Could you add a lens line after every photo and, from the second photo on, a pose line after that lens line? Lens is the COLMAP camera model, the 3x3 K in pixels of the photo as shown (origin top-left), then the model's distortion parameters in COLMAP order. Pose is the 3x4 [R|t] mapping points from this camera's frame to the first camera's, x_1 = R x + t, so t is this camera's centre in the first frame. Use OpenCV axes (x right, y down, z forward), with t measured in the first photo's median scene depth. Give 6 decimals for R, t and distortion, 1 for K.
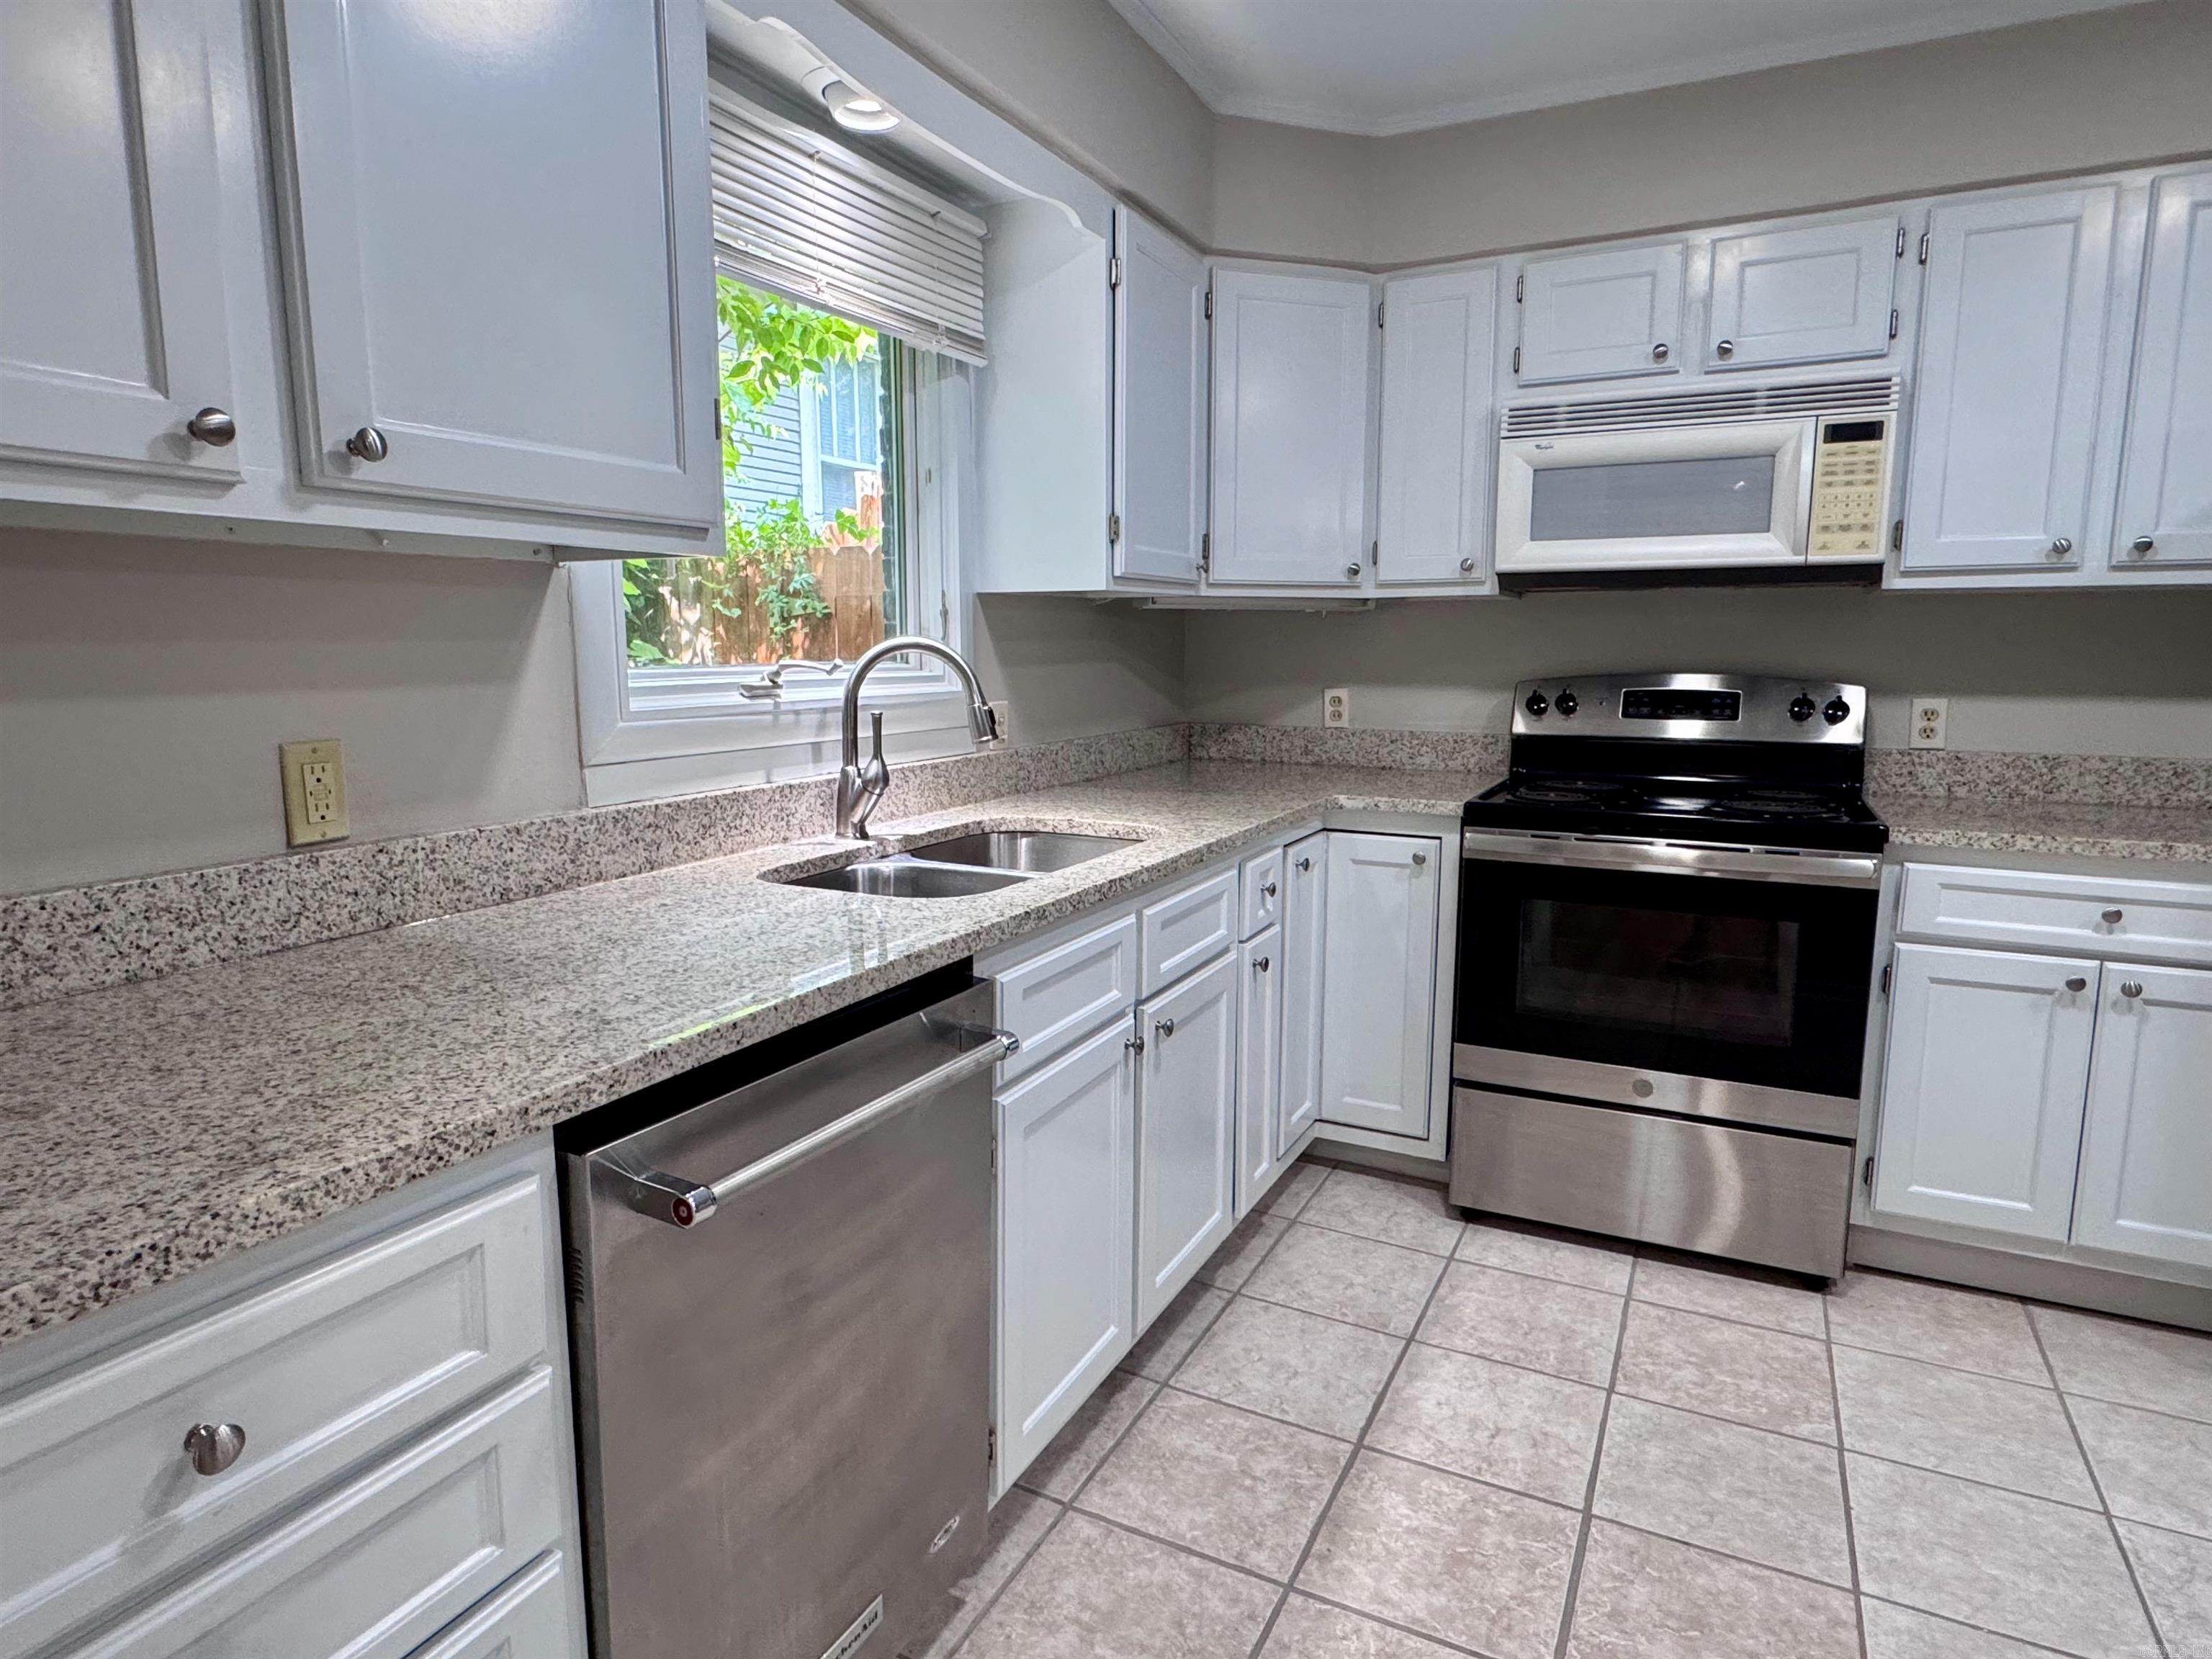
lens RADIAL K [[1251.1, 0, 1108.5], [0, 1251.1, 830.8], [0, 0, 1]] dist [-0.005105, 0.001774]
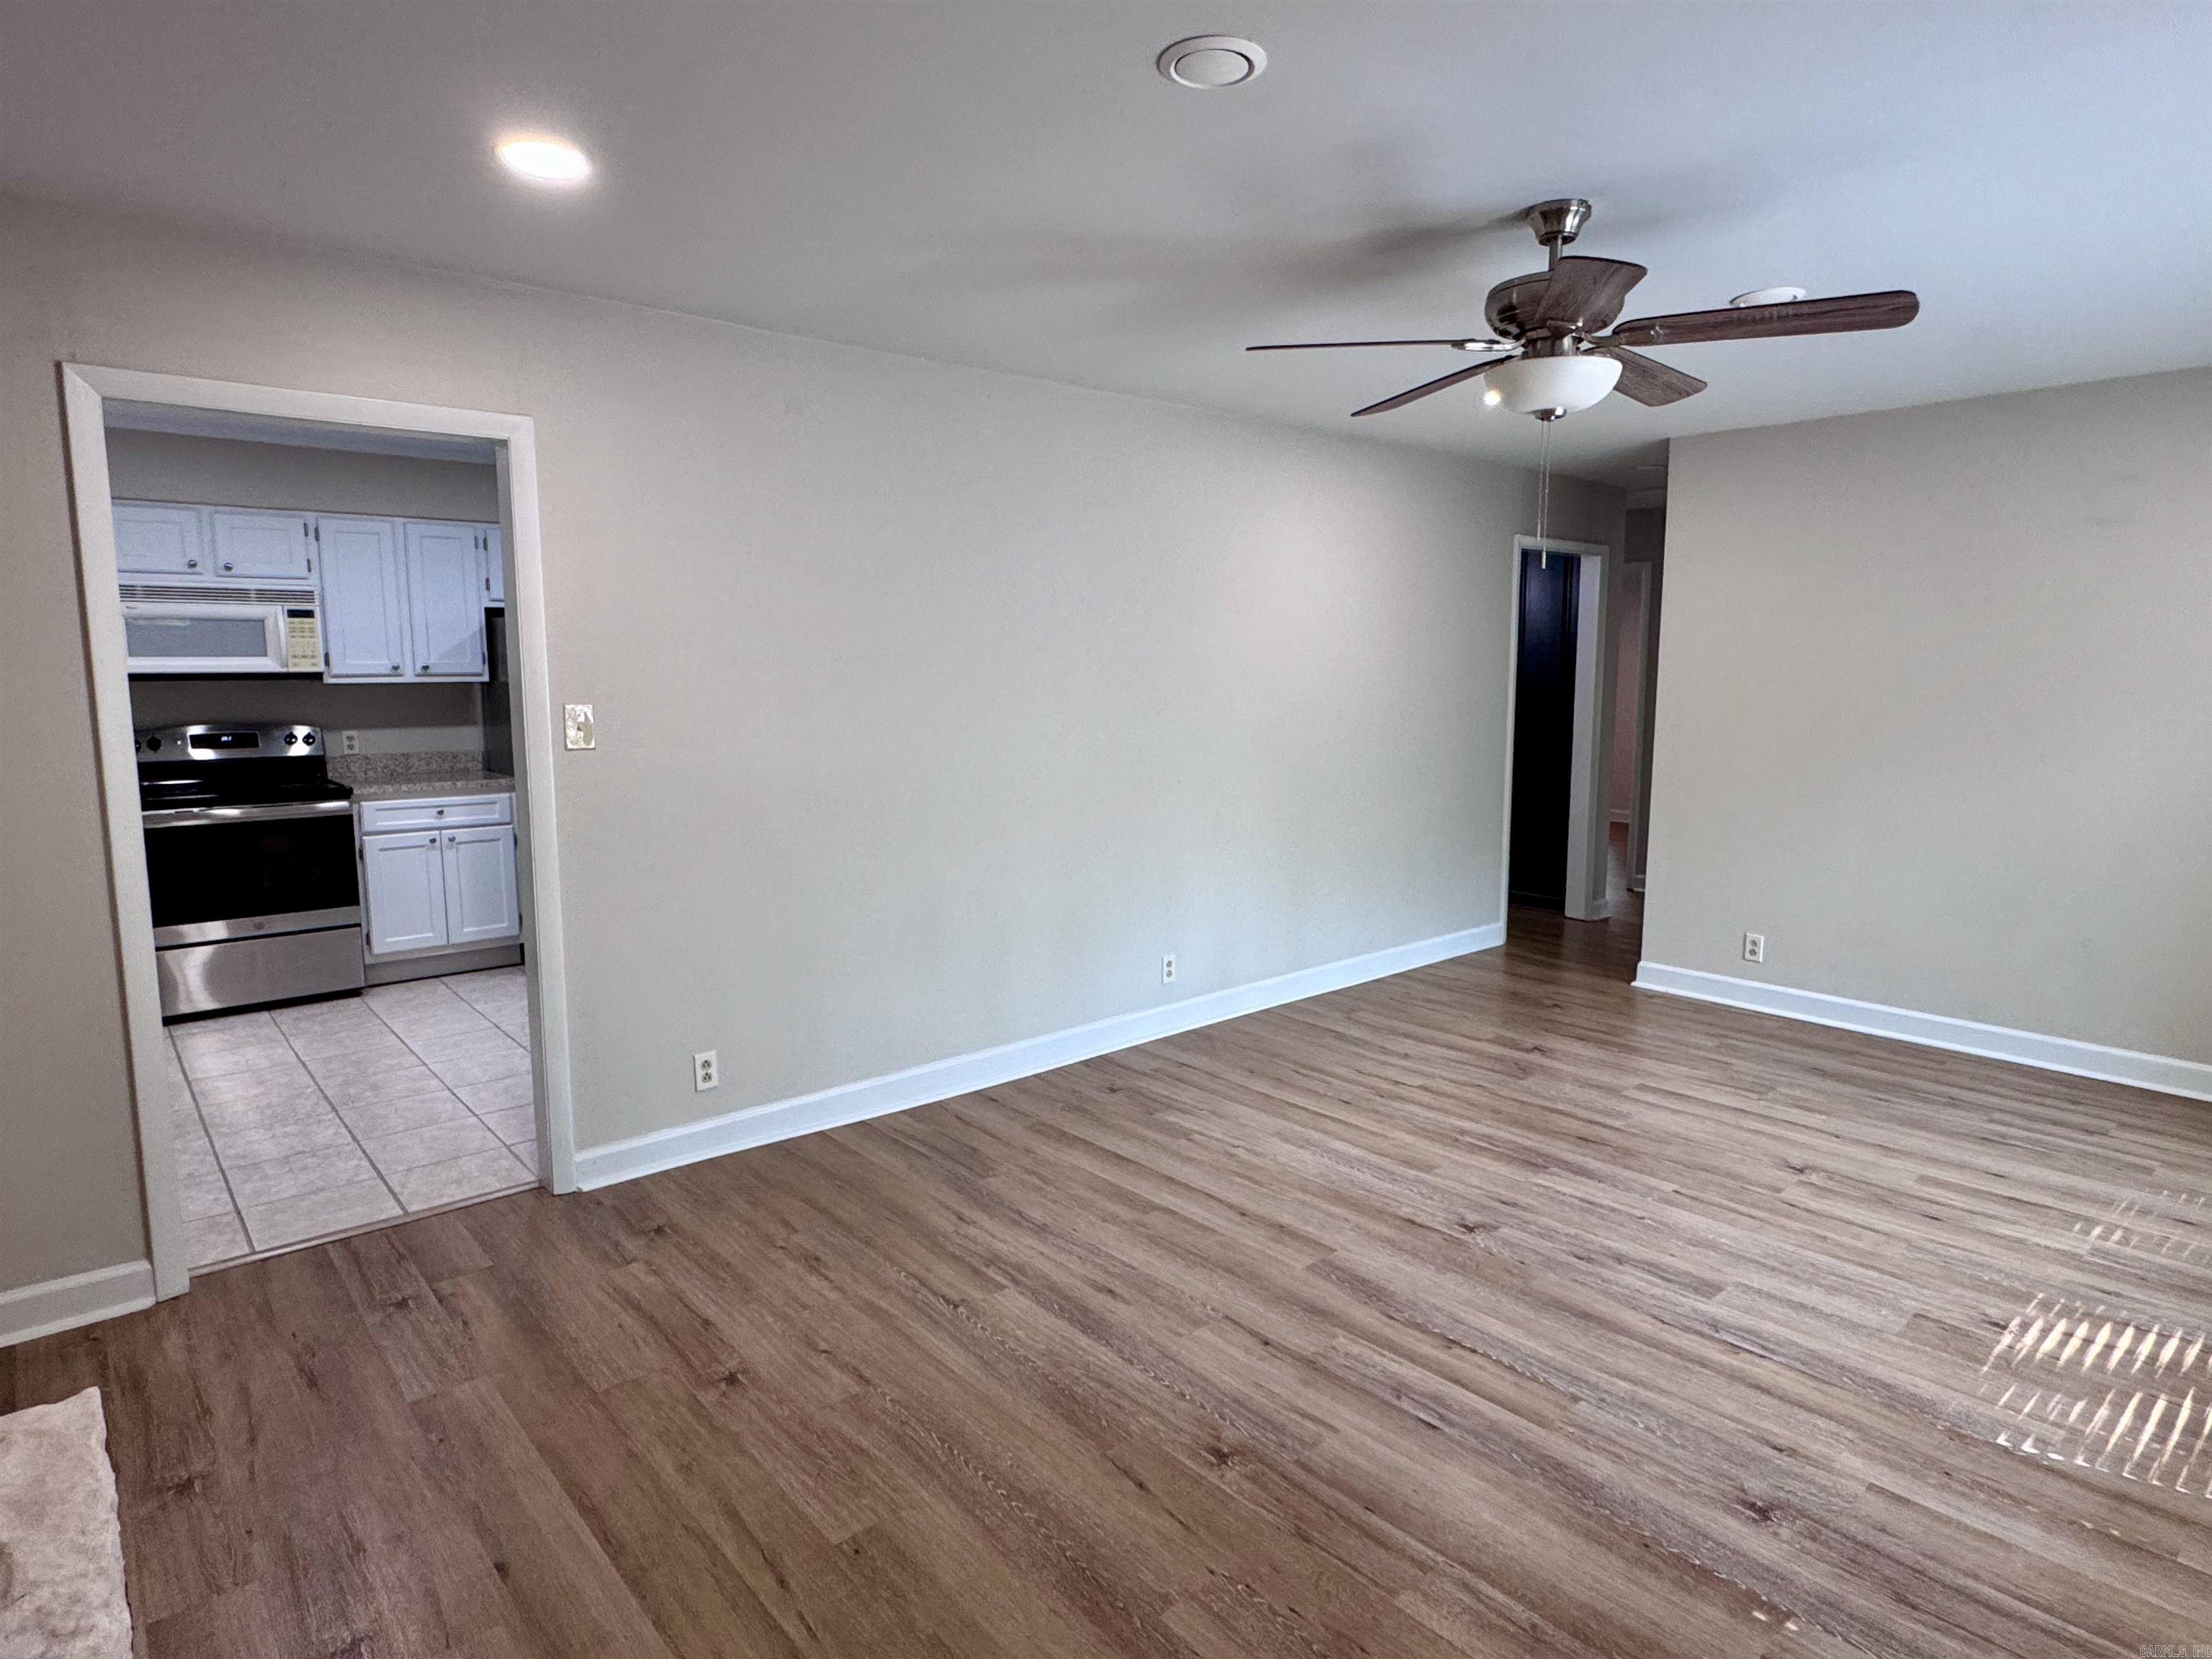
lens RADIAL K [[1251.1, 0, 1106.6], [0, 1251.1, 832.4], [0, 0, 1]] dist [-0.005105, 0.001774]
pose [[0.382424, -0.124570, 0.915551, -0.968972], [0.135103, 0.987760, 0.077963, 0.086913], [-0.914056, 0.093879, 0.394573, -1.188410]]
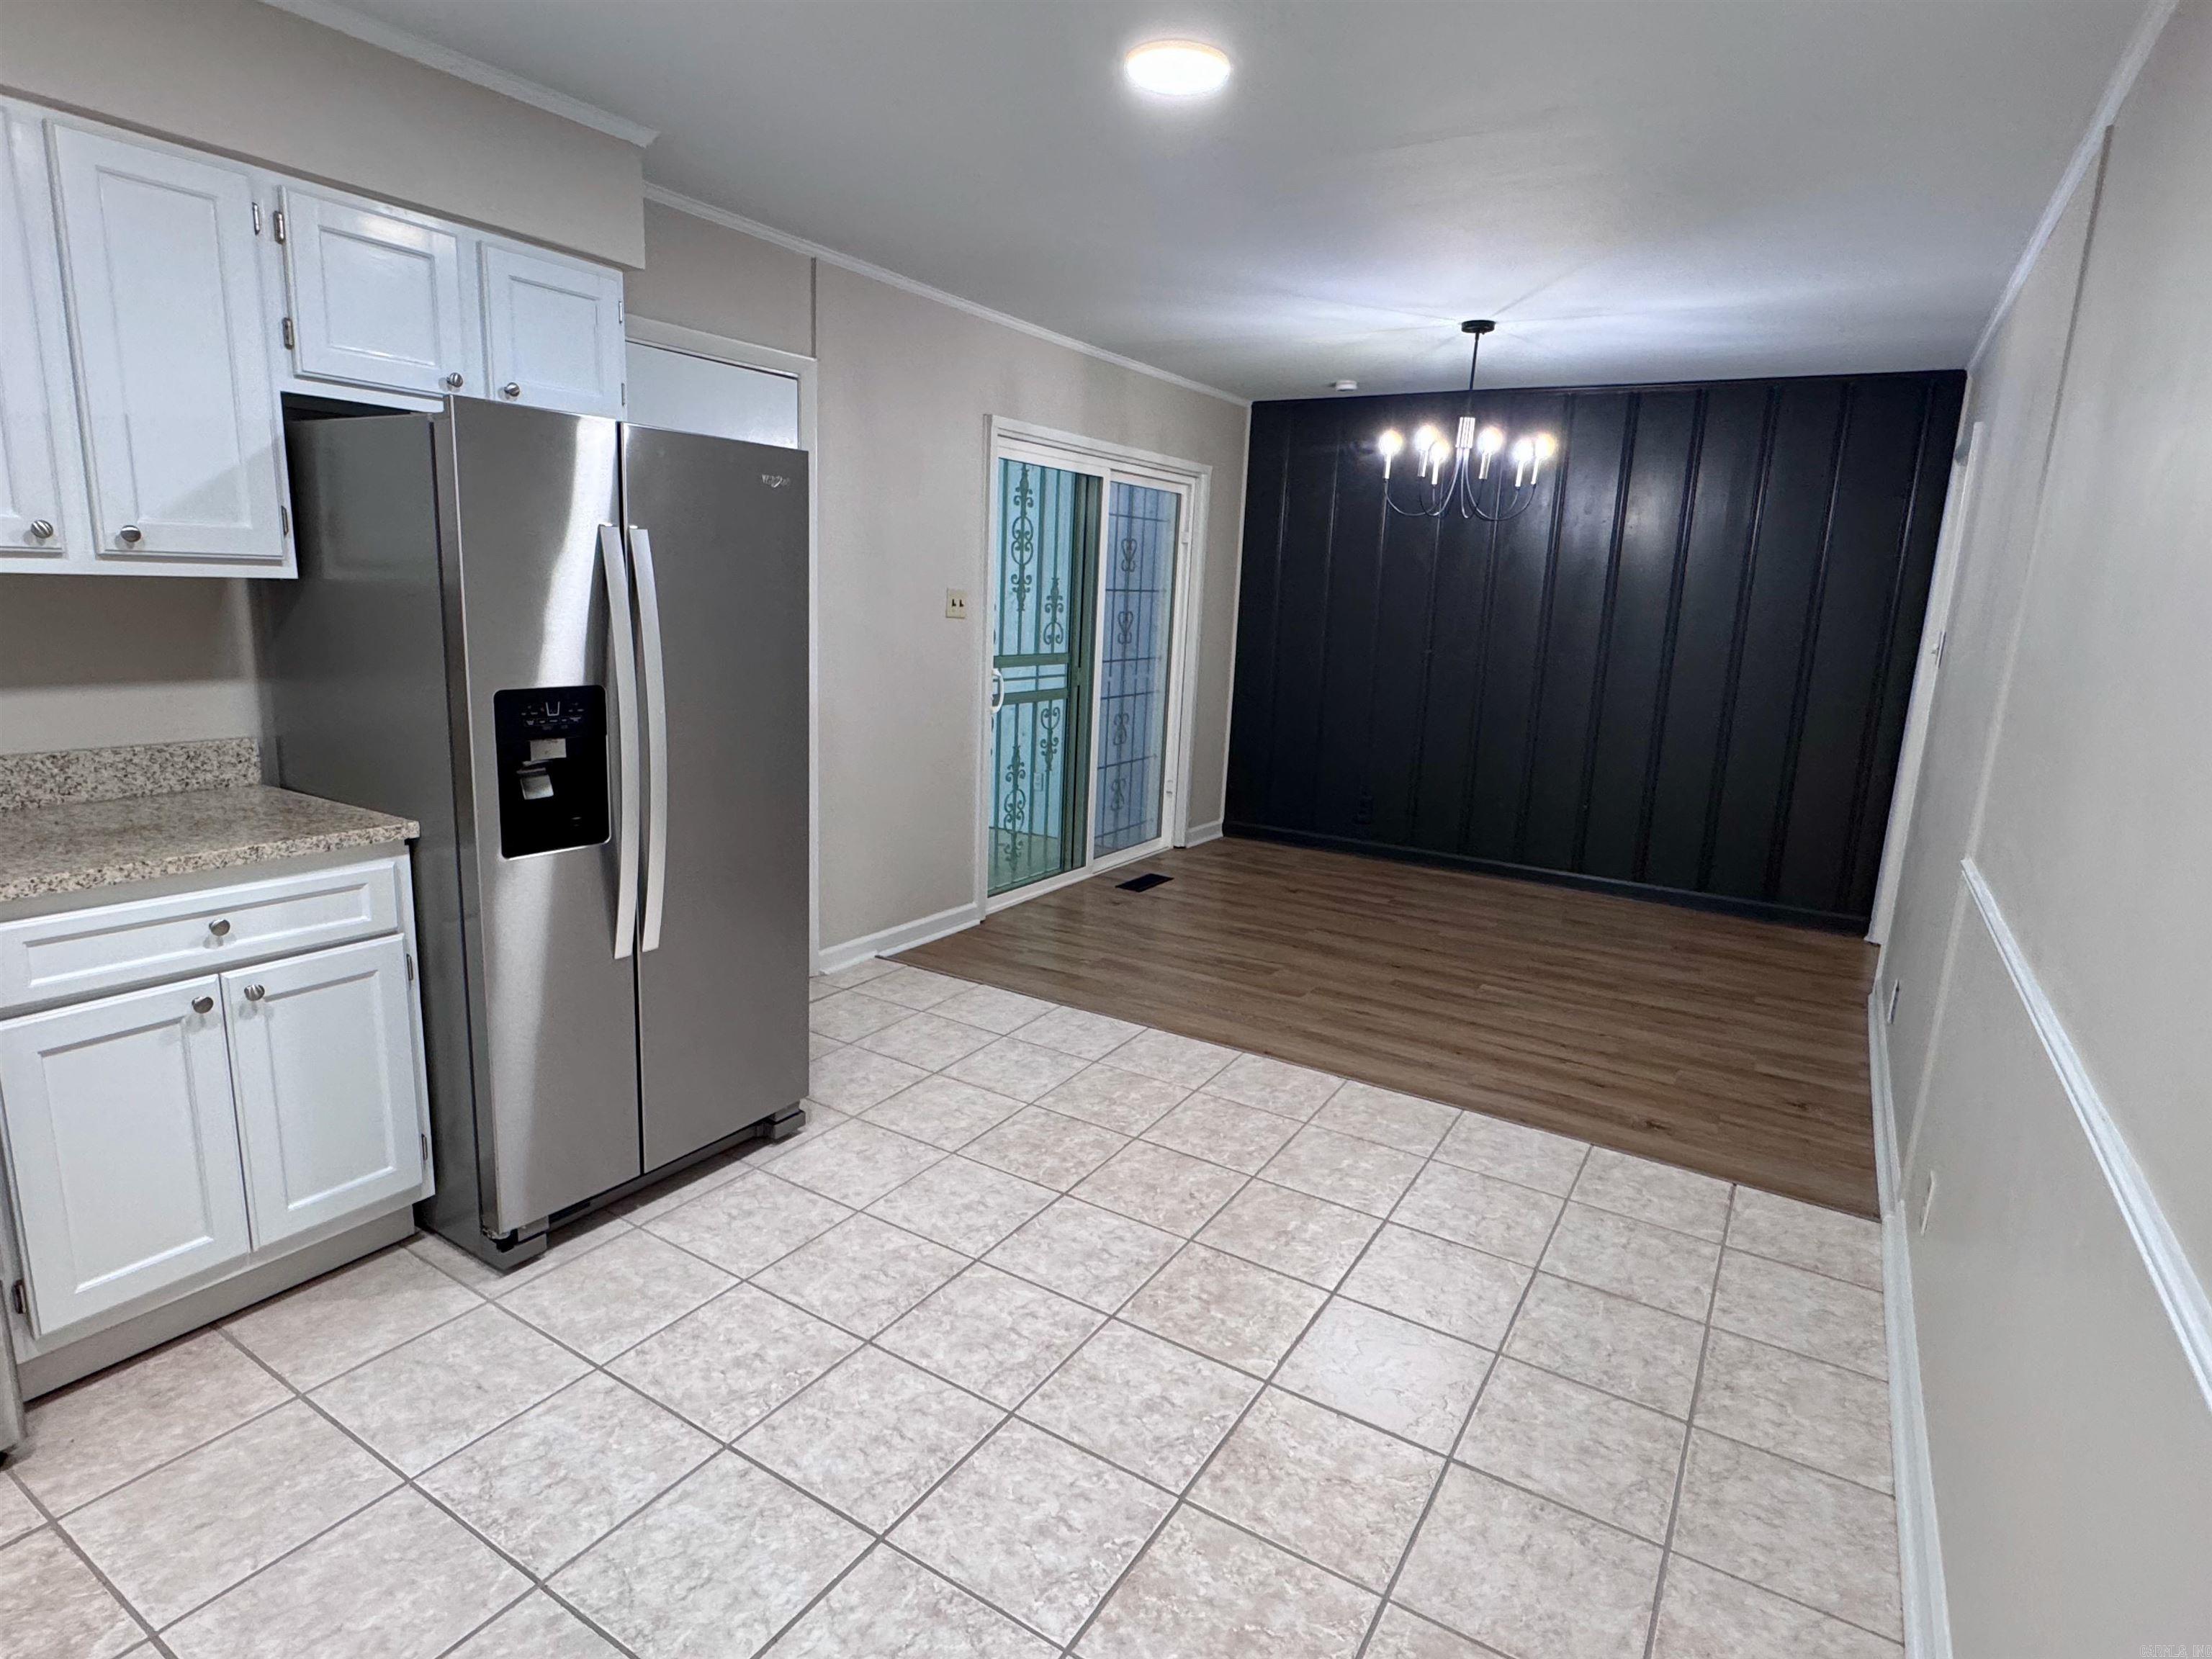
lens RADIAL K [[1175.3, 0, 1104.5], [0, 1175.3, 828.7], [0, 0, 1]] dist [-0.003140, -0.001334]
pose [[0.084628, -0.197875, 0.976567, -0.020087], [0.103834, 0.976498, 0.188863, -0.100886], [-0.990988, 0.085418, 0.103185, 0.192131]]
